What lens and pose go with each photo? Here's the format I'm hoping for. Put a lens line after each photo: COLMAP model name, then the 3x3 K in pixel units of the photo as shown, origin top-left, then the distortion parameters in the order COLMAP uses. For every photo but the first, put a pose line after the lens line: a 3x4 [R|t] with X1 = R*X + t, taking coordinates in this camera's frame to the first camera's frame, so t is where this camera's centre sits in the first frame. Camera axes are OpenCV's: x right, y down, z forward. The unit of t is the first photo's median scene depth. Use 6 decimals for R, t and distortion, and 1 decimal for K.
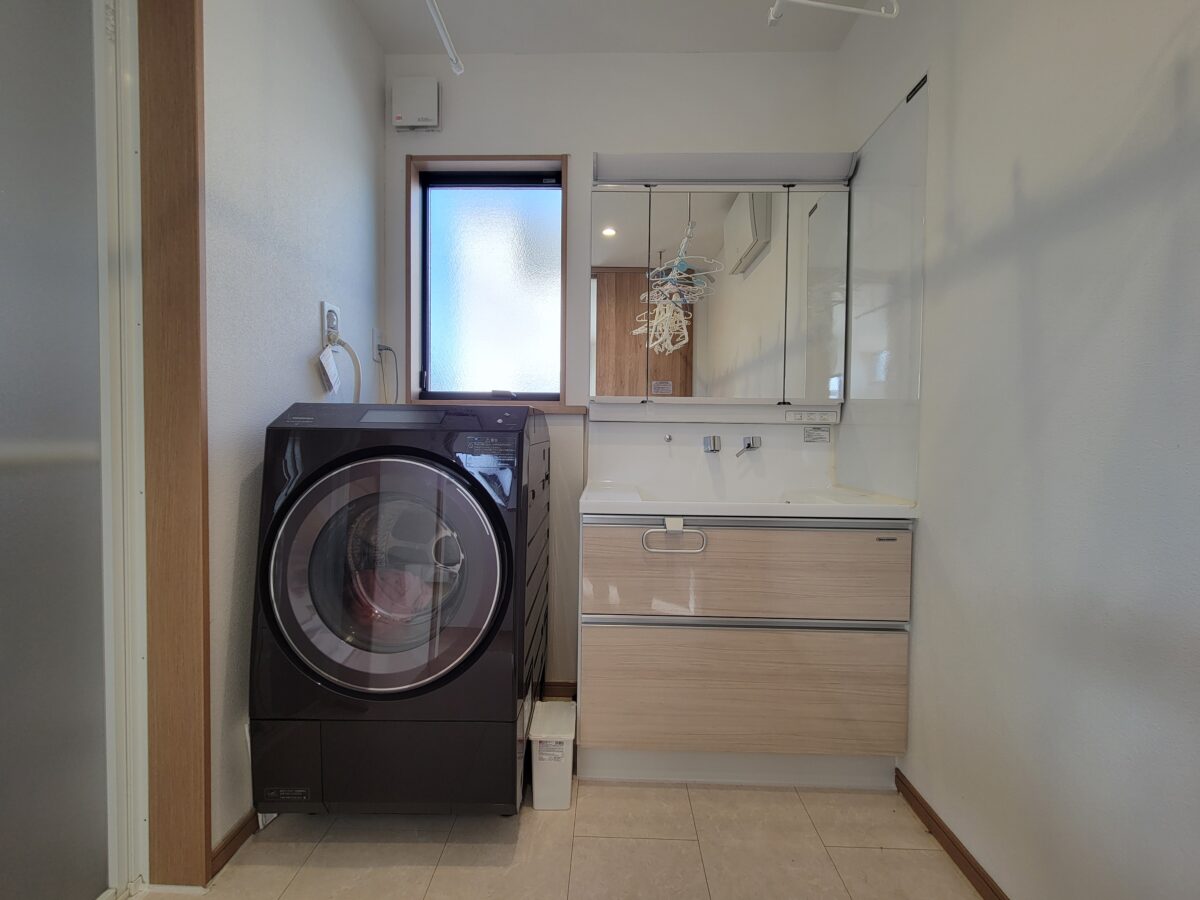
lens RADIAL K [[488.6, 0, 598.3], [0, 488.6, 445.7], [0, 0, 1]] dist [-0.000107, -0.000362]
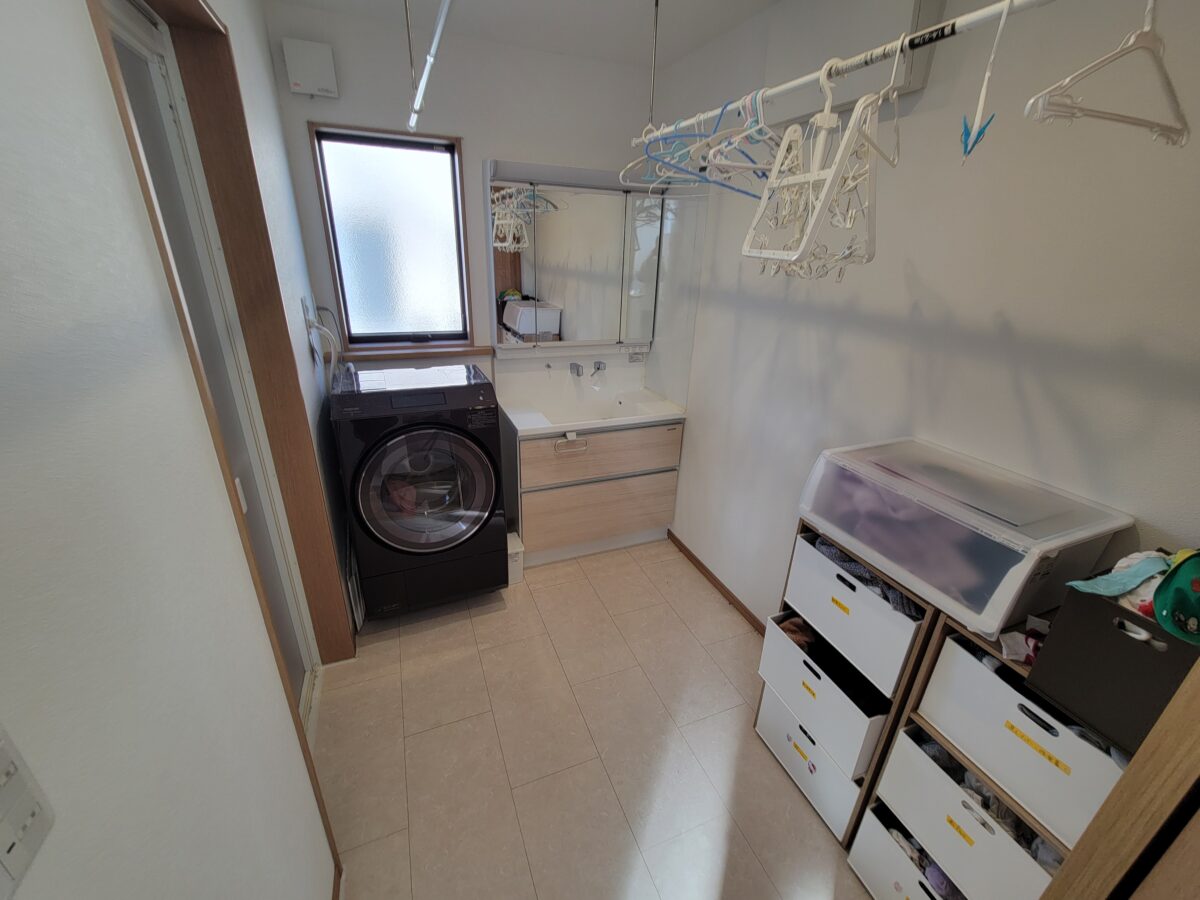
lens RADIAL K [[488.6, 0, 596.3], [0, 488.6, 446.7], [0, 0, 1]] dist [-0.000107, -0.000362]
pose [[0.916322, -0.137210, 0.376202, -0.437388], [-0.009118, 0.932072, 0.362158, -0.449646], [-0.400339, -0.335284, 0.852827, -0.579423]]
